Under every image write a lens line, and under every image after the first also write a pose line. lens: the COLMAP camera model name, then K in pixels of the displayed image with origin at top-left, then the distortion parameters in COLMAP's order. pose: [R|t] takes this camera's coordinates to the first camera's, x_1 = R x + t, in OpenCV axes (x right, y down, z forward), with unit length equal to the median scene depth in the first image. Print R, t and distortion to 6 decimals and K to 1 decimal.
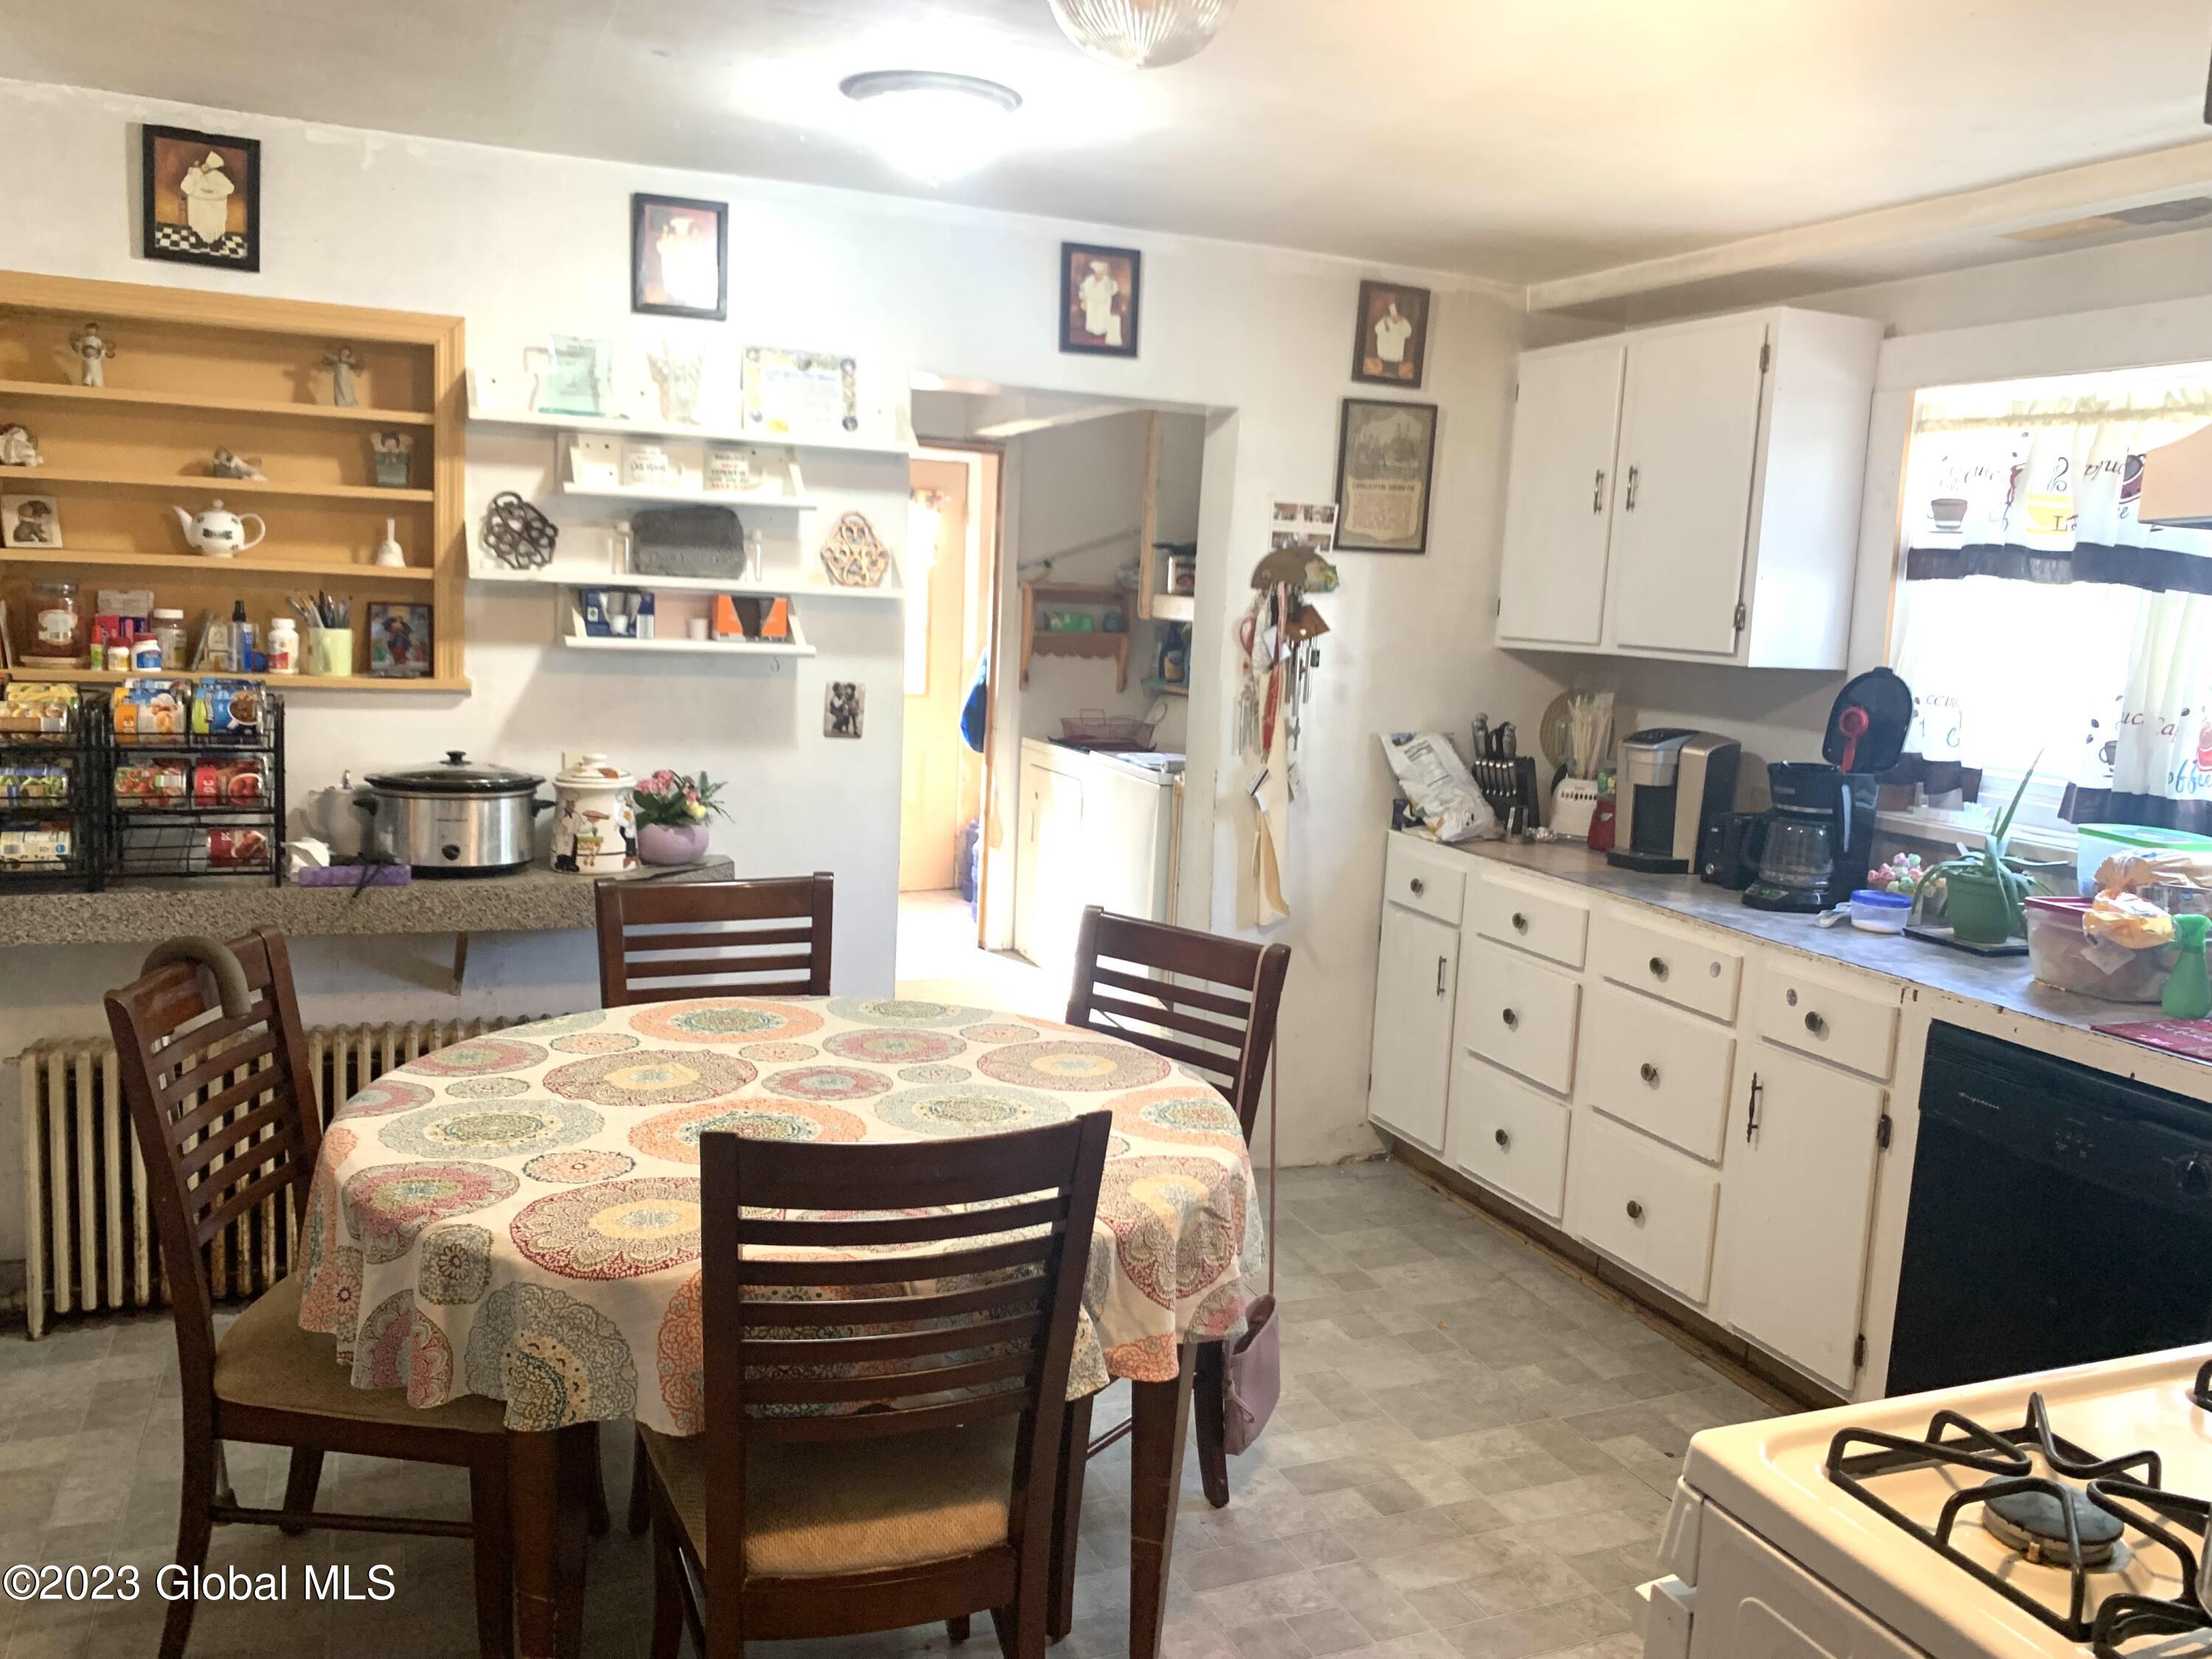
lens RADIAL K [[1709.0, 0, 1109.8], [0, 1709.0, 818.8], [0, 0, 1]] dist [0.026118, -0.032170]
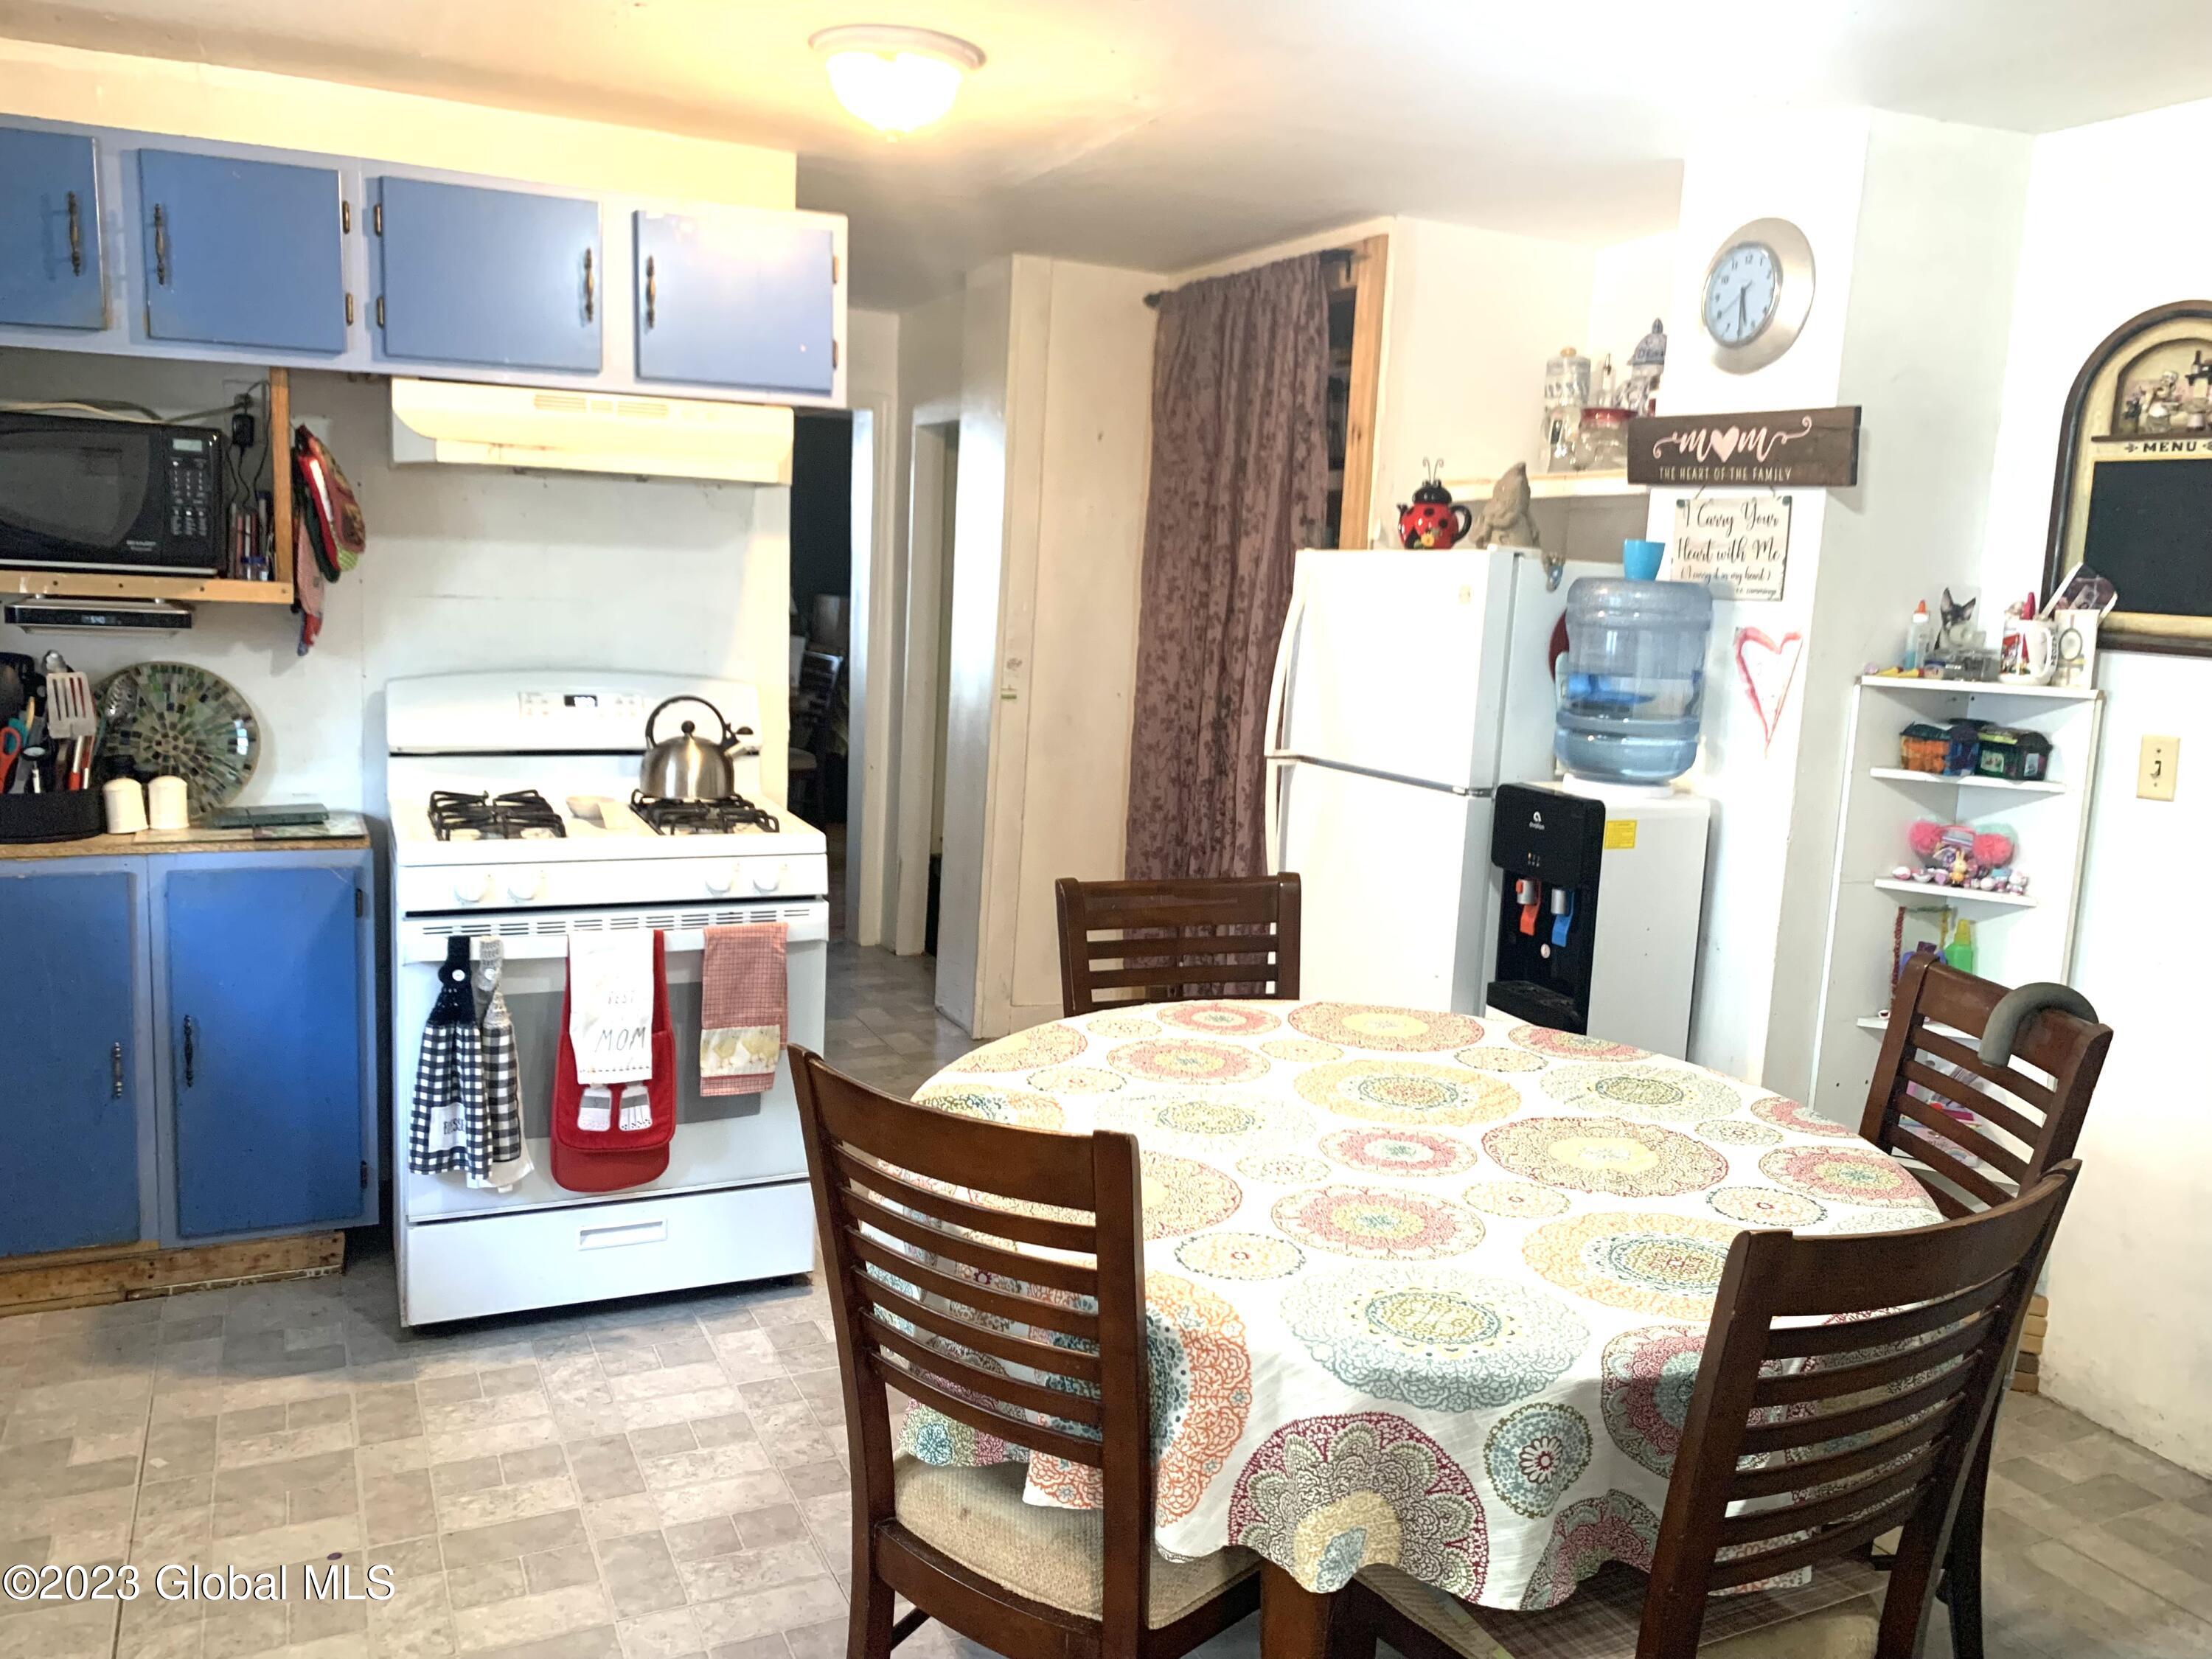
lens RADIAL K [[1709.0, 0, 1109.8], [0, 1709.0, 818.8], [0, 0, 1]] dist [0.026118, -0.032170]
pose [[-0.990015, -0.112837, -0.084483, 0.047651], [-0.131709, 0.954029, 0.269225, -0.184314], [0.050220, 0.277664, -0.959365, 1.708661]]
